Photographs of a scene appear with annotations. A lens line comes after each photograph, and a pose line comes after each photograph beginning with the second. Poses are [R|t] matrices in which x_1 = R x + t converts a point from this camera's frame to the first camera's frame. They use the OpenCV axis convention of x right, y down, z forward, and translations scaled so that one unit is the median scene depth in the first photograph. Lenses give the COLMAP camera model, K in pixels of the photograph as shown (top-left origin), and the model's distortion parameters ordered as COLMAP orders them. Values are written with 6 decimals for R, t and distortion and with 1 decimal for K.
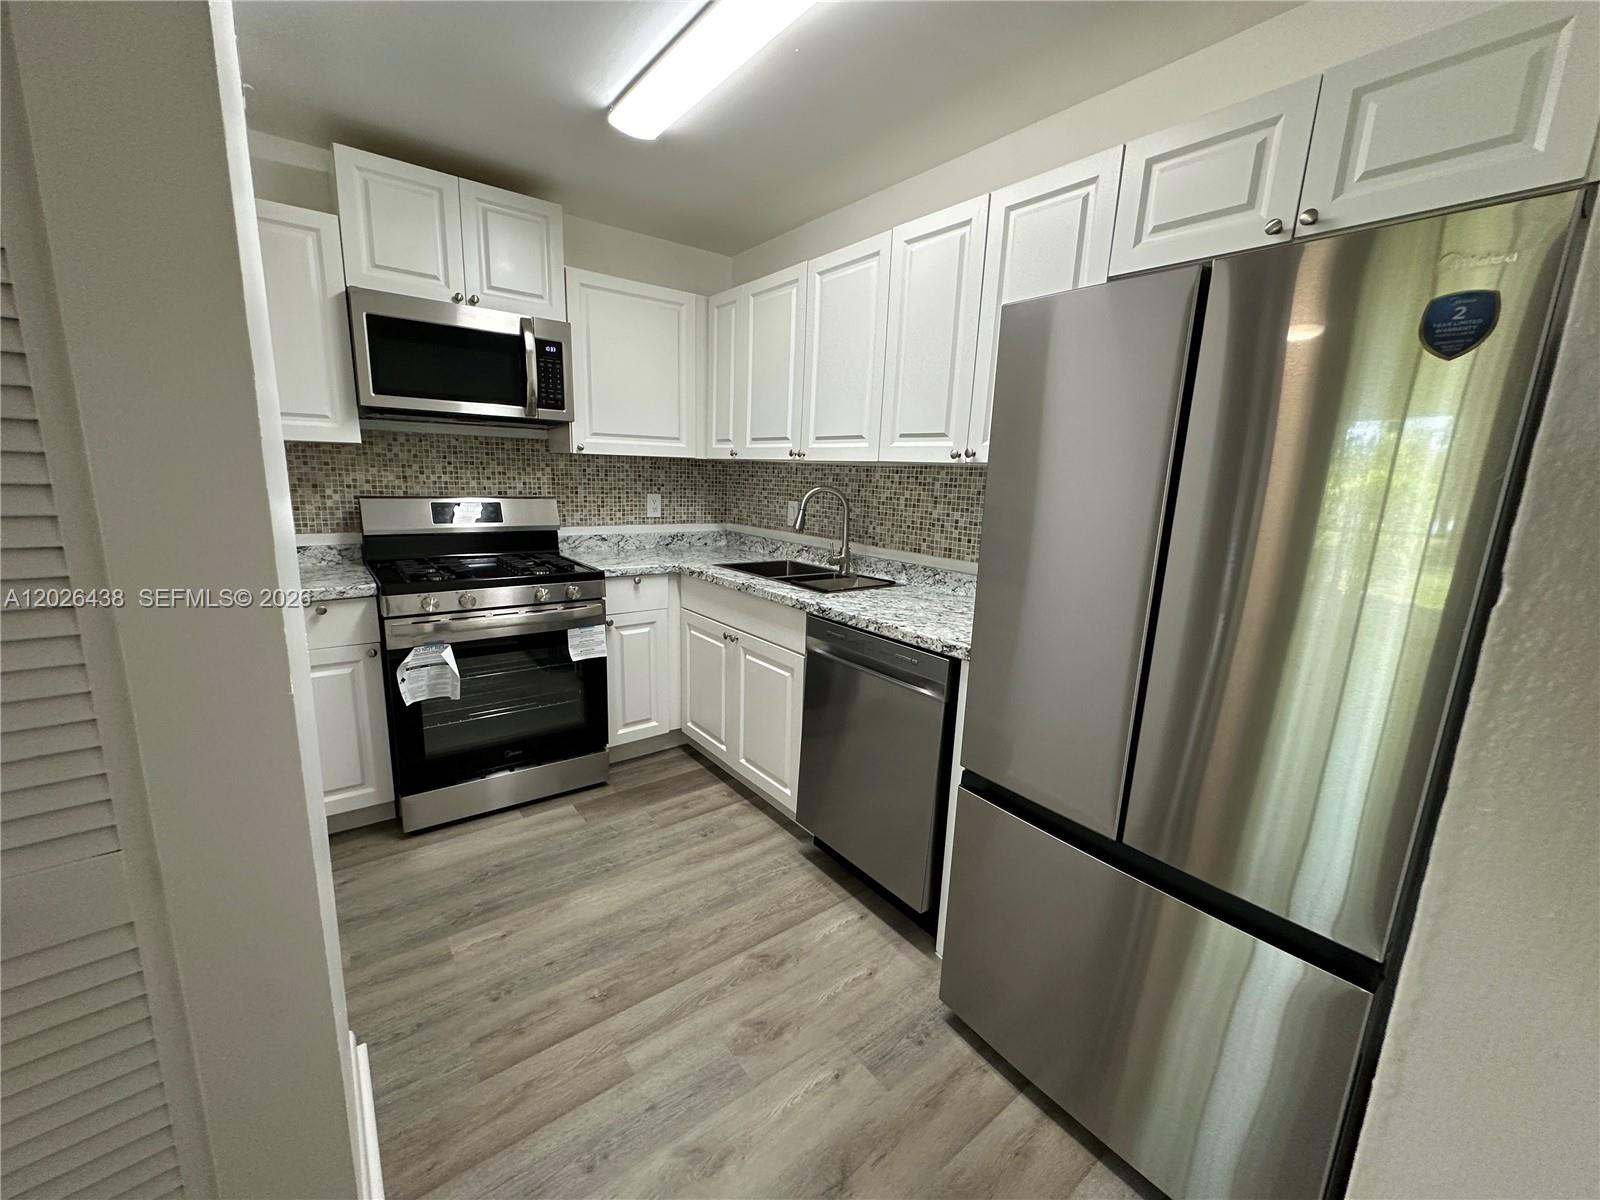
lens RADIAL K [[637.9, 0, 801.7], [0, 637.9, 598.4], [0, 0, 1]] dist [-0.004245, 0.000331]
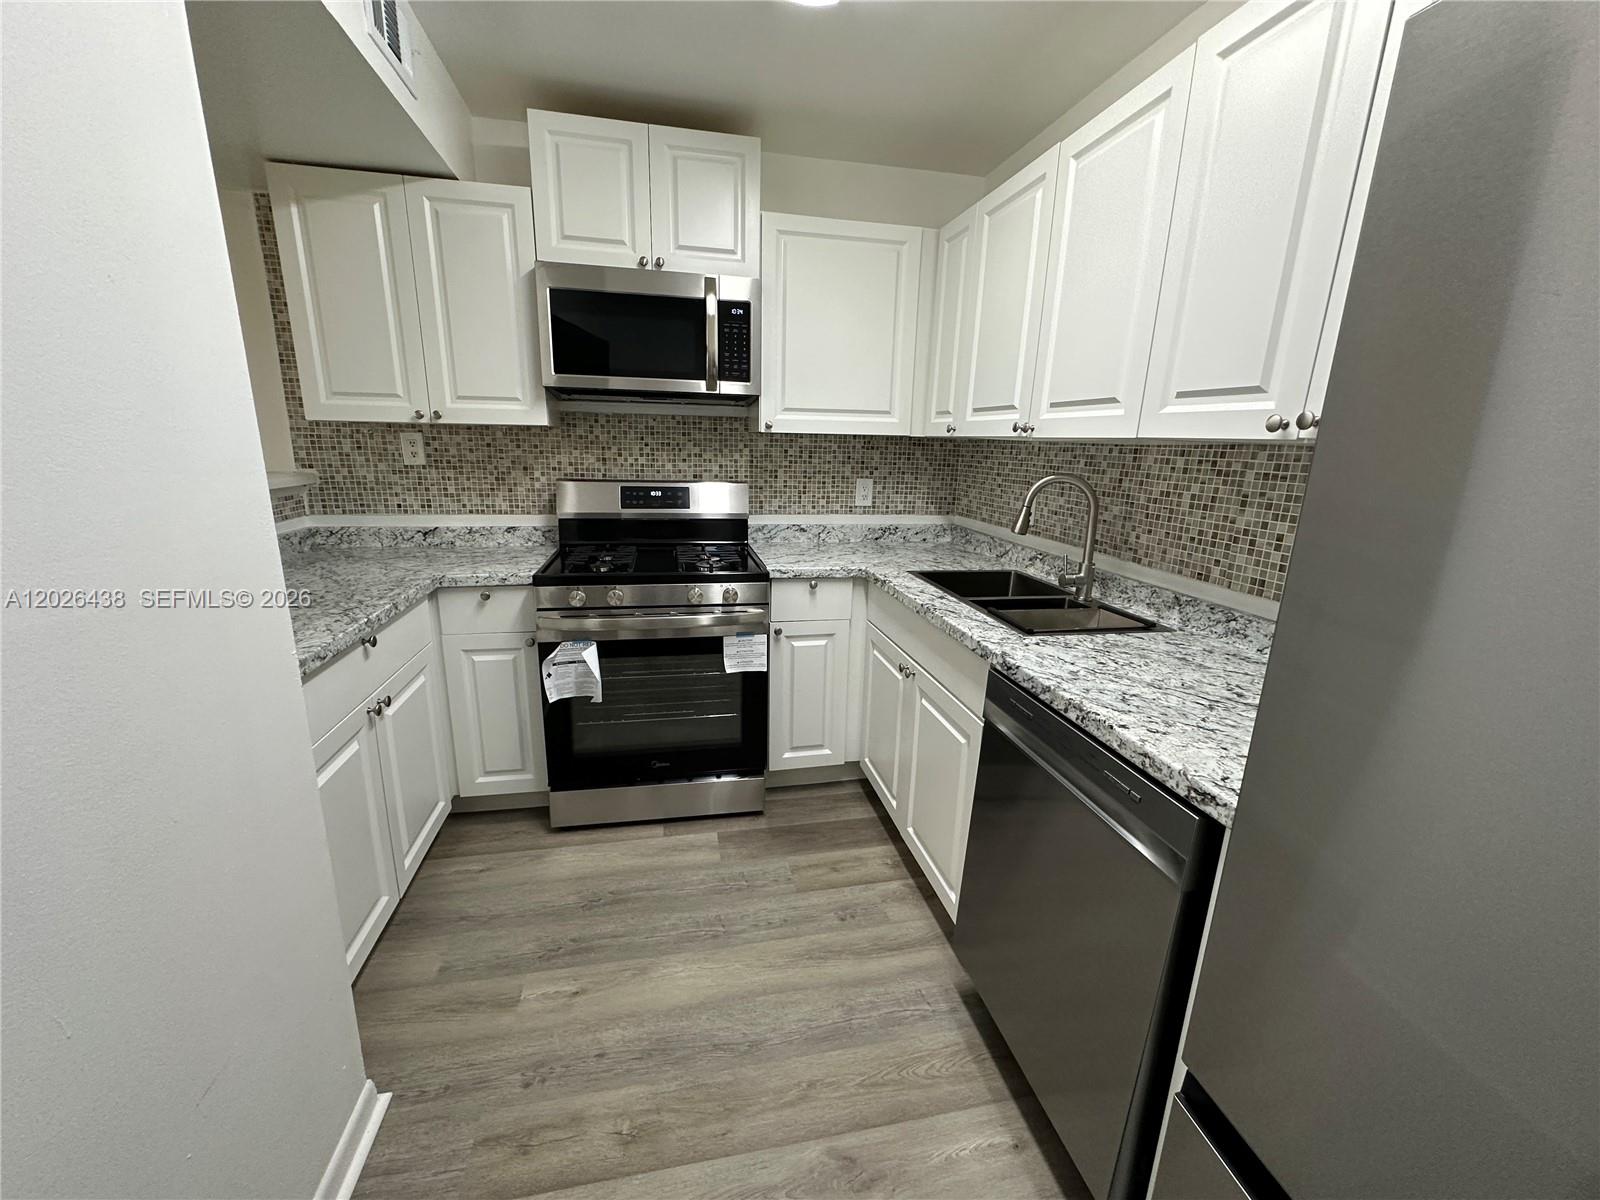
lens RADIAL K [[637.9, 0, 801.7], [0, 637.9, 598.4], [0, 0, 1]] dist [-0.004245, 0.000331]
pose [[0.900532, 0.094323, -0.424435, 0.094439], [-0.079899, 0.995461, 0.051701, -0.056776], [0.427385, -0.012646, 0.903981, 0.258352]]
